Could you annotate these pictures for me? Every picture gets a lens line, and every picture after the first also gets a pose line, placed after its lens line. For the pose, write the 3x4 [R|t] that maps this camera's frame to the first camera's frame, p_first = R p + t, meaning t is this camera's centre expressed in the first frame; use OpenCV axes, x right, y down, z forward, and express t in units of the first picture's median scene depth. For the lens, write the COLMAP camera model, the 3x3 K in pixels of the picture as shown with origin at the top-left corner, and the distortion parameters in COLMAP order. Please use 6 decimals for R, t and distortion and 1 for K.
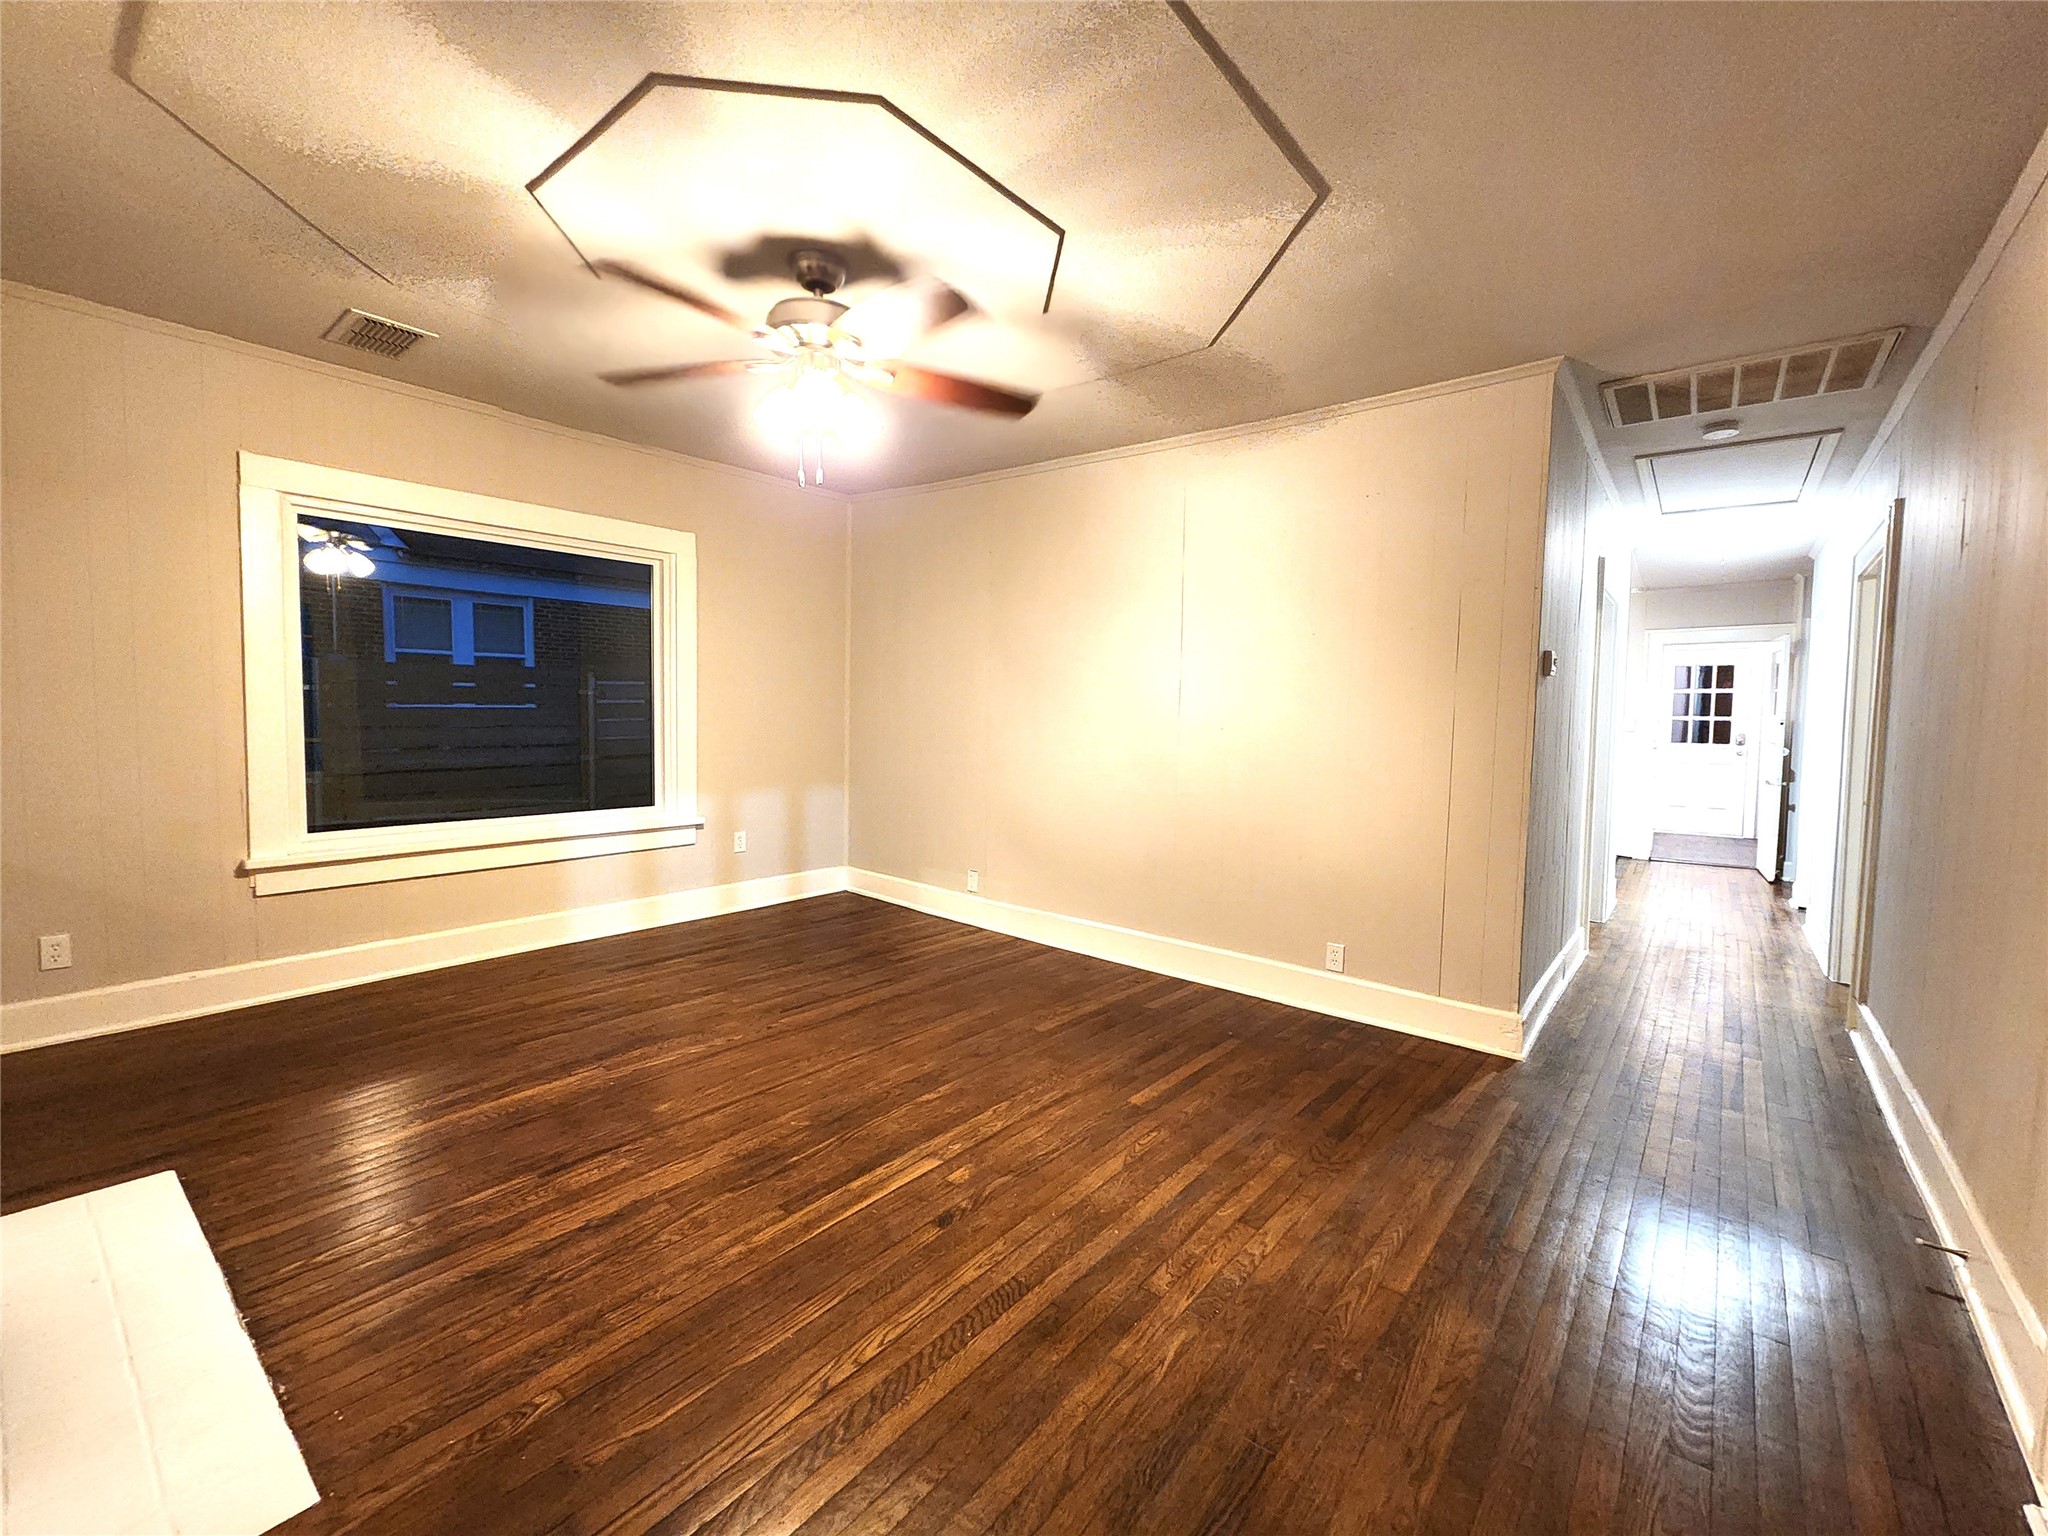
lens RADIAL K [[847.2, 0, 1046.3], [0, 847.2, 769.0], [0, 0, 1]] dist [0.000237, 0.000007]
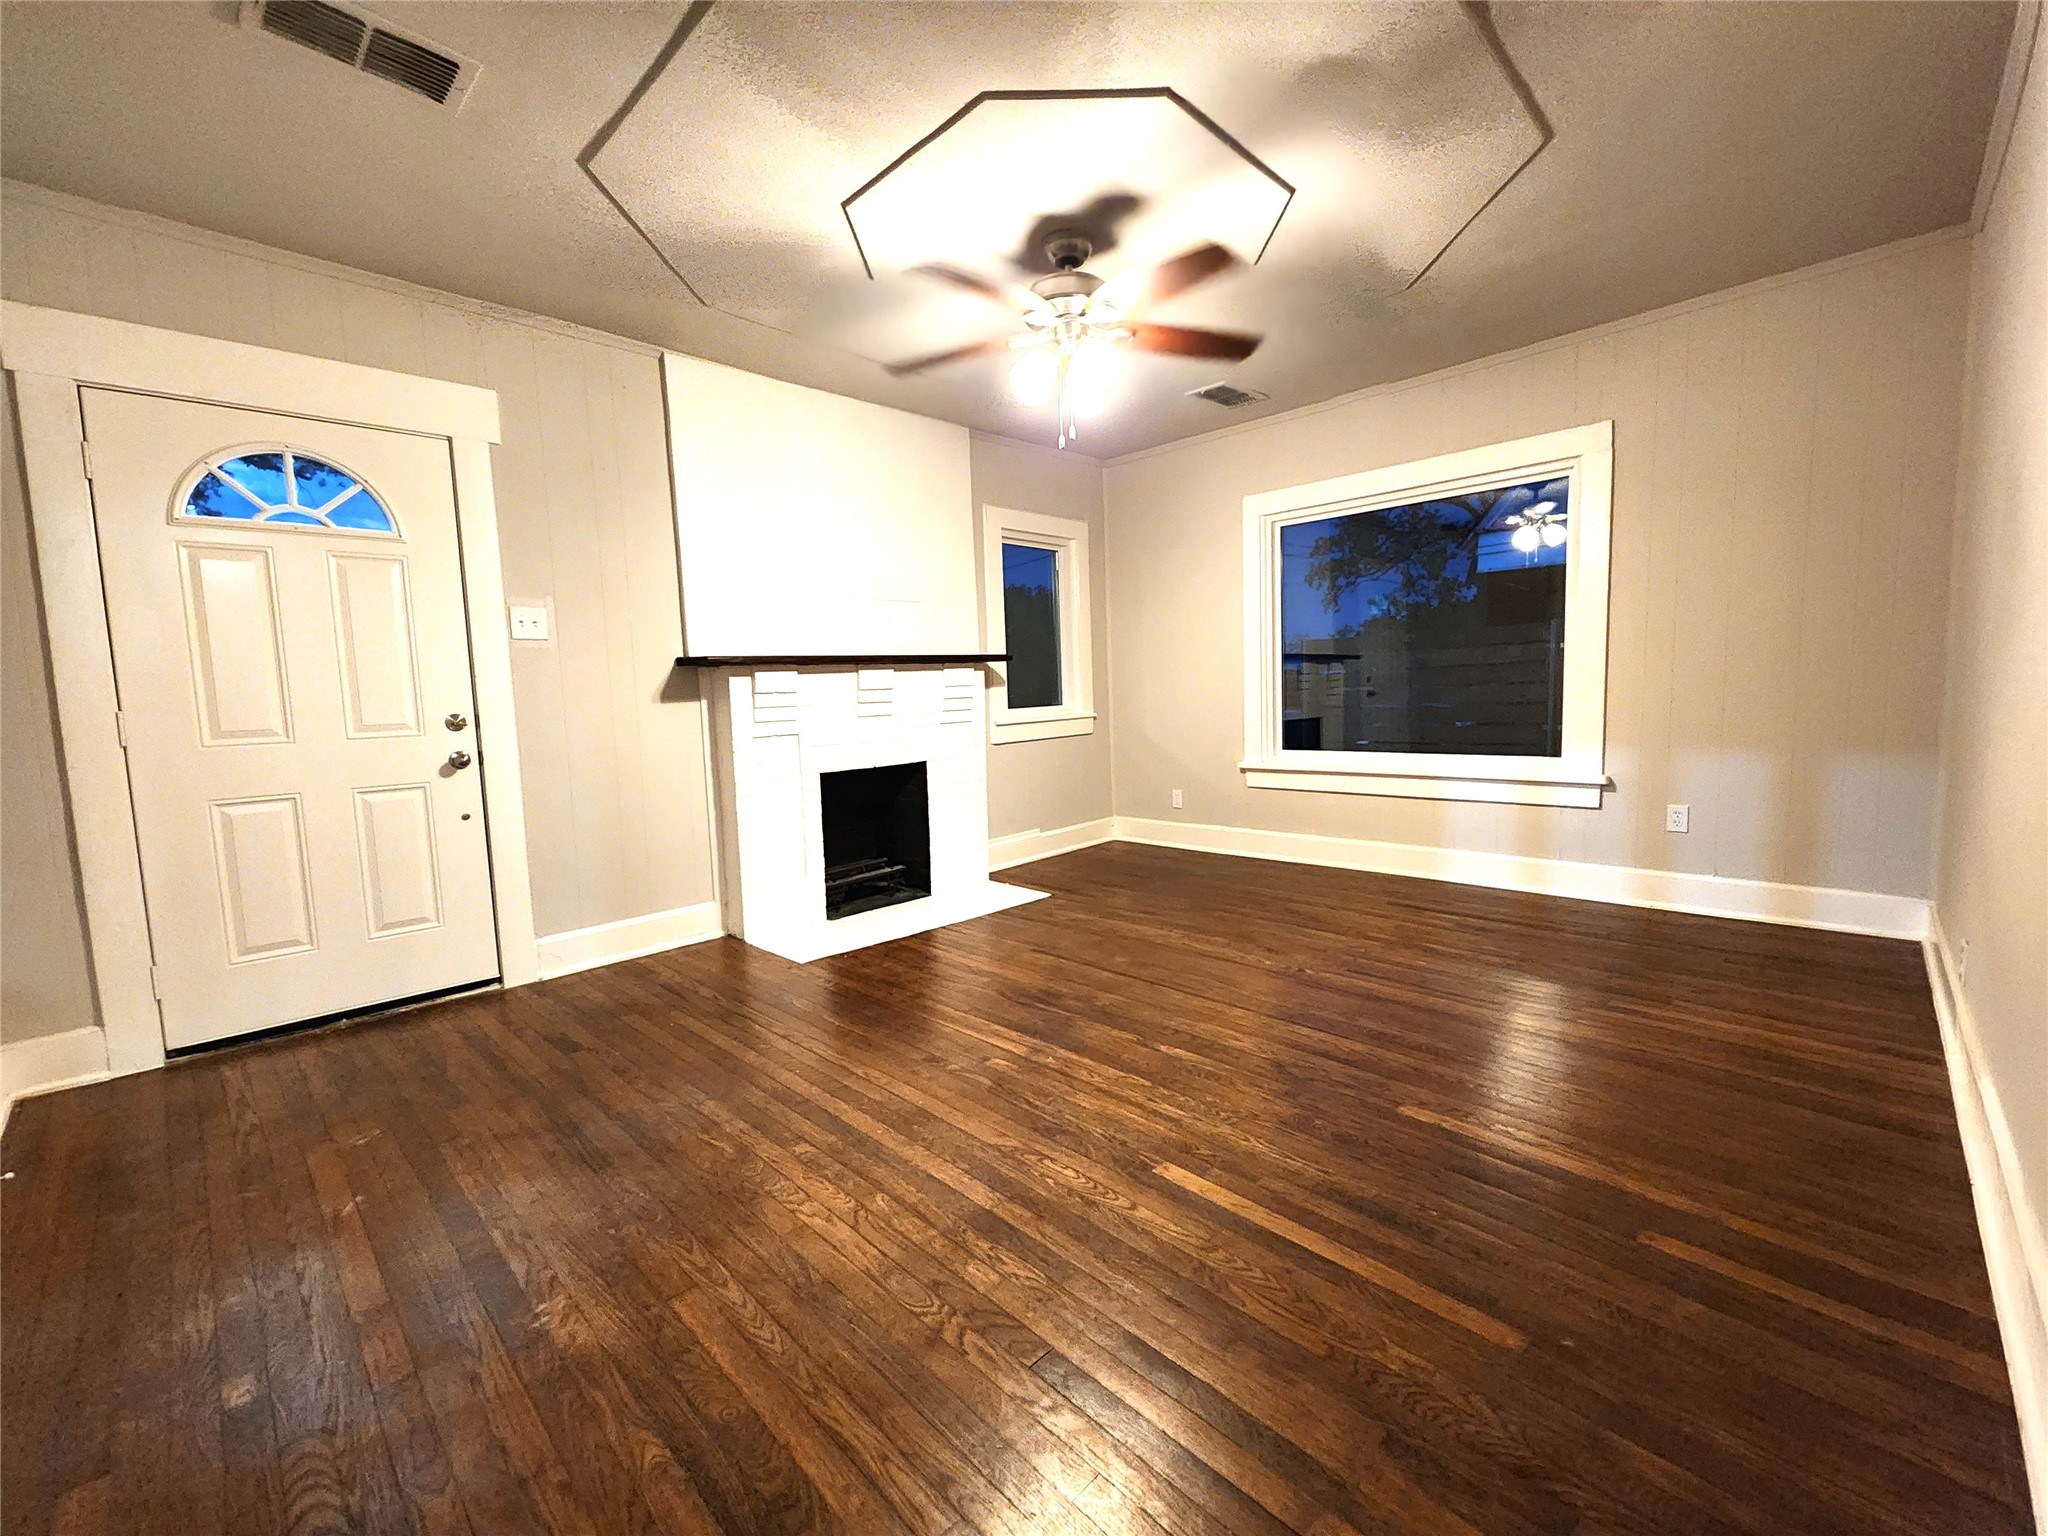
lens RADIAL K [[846.3, 0, 1031.8], [0, 846.3, 773.2], [0, 0, 1]] dist [0.000318, -0.000207]
pose [[-0.109698, 0.081234, -0.990640, 0.808954], [-0.040605, 0.995457, 0.086126, 0.012565], [0.993135, 0.049672, -0.105901, 0.982843]]
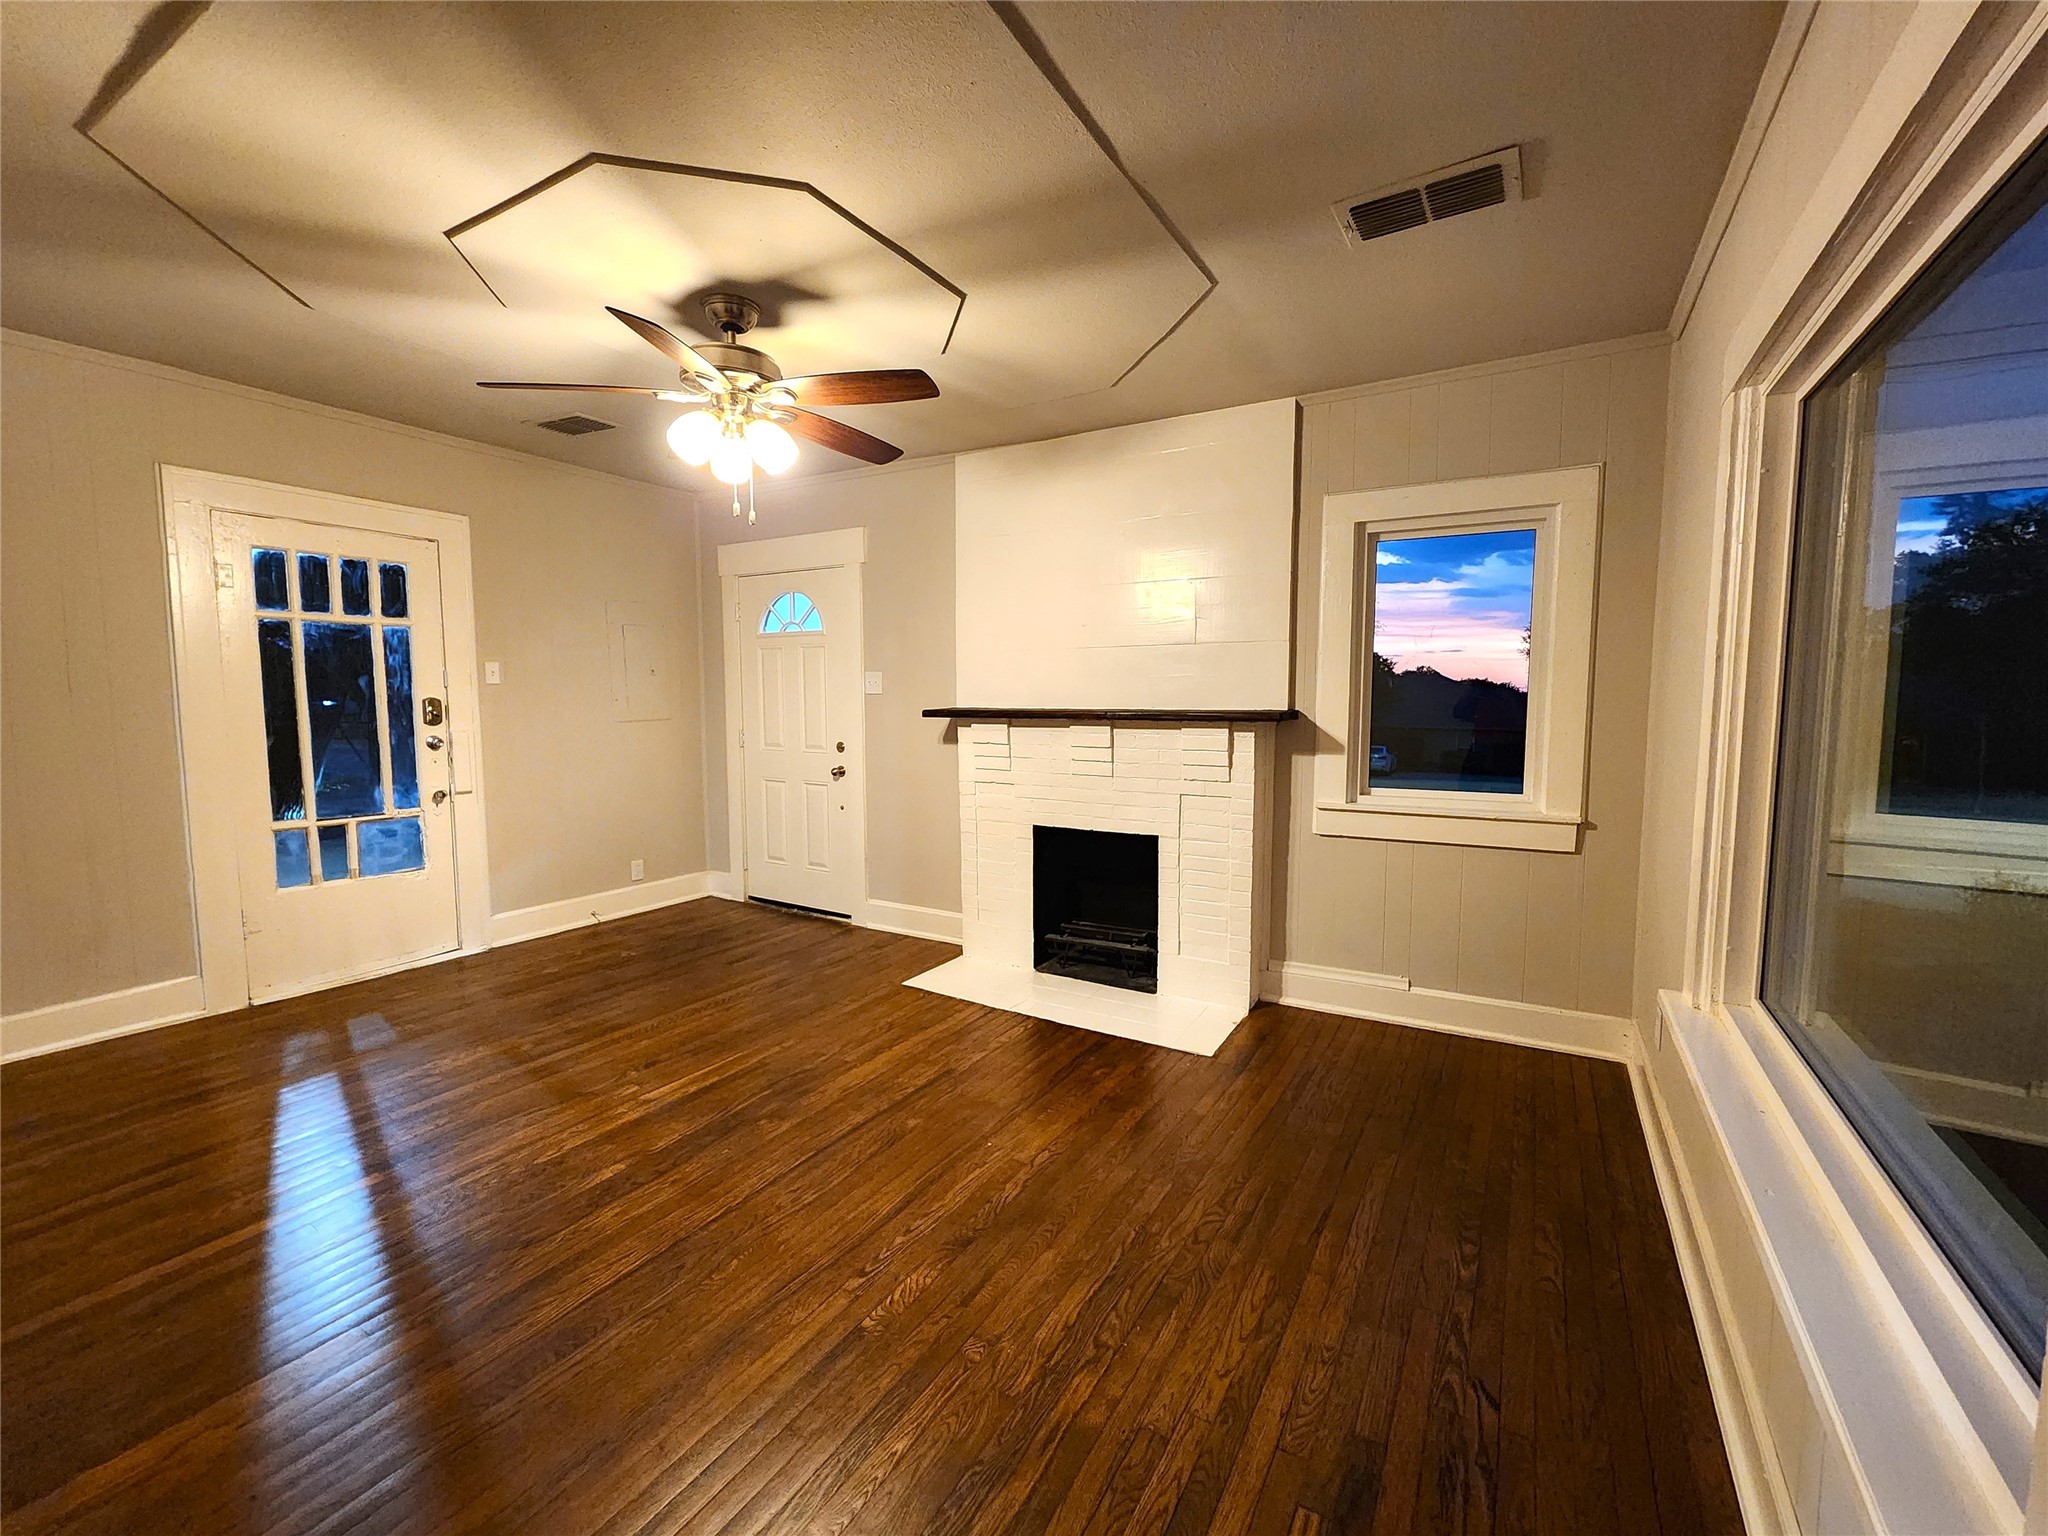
lens RADIAL K [[846.3, 0, 1031.8], [0, 846.3, 773.2], [0, 0, 1]] dist [0.000318, -0.000207]
pose [[-0.990464, -0.011637, -0.137282, -0.449875], [-0.034192, 0.986016, 0.163108, -0.184264], [0.133464, 0.166246, -0.977011, 1.932111]]
